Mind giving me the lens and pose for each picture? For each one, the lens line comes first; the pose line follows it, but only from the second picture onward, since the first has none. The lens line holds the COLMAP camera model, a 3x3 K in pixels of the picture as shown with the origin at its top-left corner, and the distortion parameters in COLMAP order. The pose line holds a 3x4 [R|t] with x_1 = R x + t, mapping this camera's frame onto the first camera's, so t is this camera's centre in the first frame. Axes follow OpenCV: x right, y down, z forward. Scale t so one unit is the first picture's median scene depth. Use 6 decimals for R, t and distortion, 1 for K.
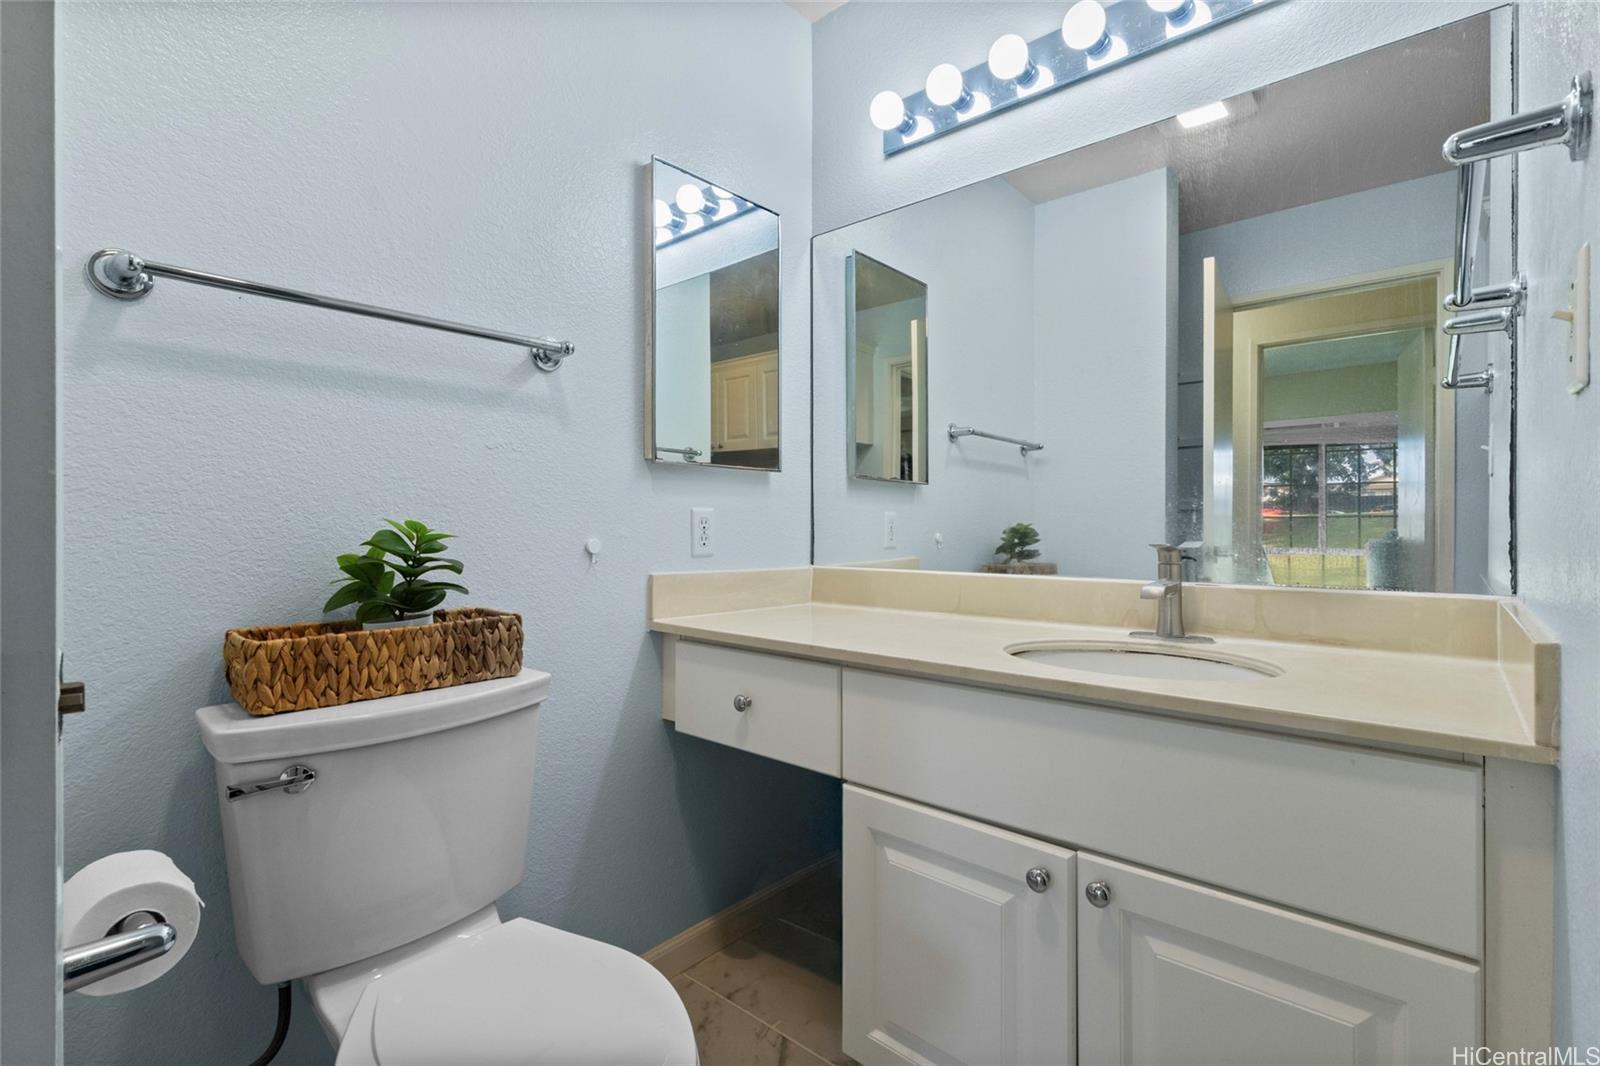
lens RADIAL K [[736.5, 0, 804.1], [0, 736.5, 530.0], [0, 0, 1]] dist [0.002246, 0.000550]
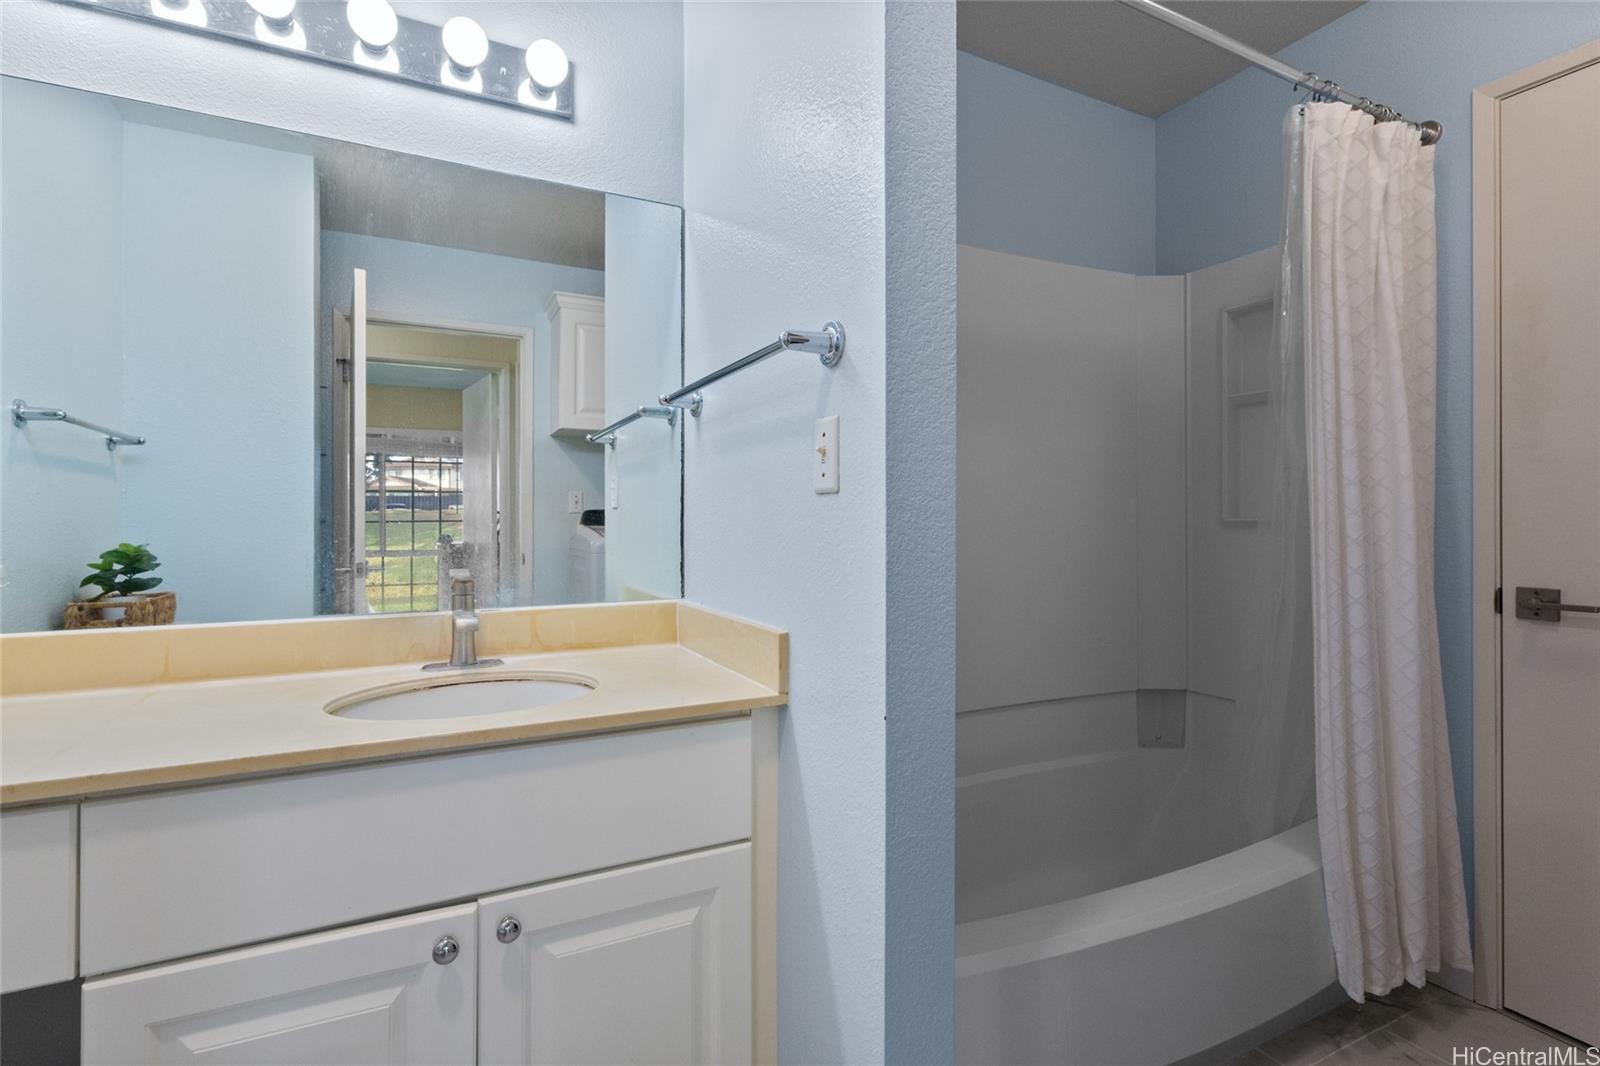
lens RADIAL K [[736.5, 0, 802.9], [0, 736.5, 523.5], [0, 0, 1]] dist [0.002246, 0.000550]
pose [[0.382593, -0.000383, 0.923917, -0.288916], [0.005772, 0.999981, -0.001975, -0.050712], [-0.923899, 0.006088, 0.382589, 0.163590]]
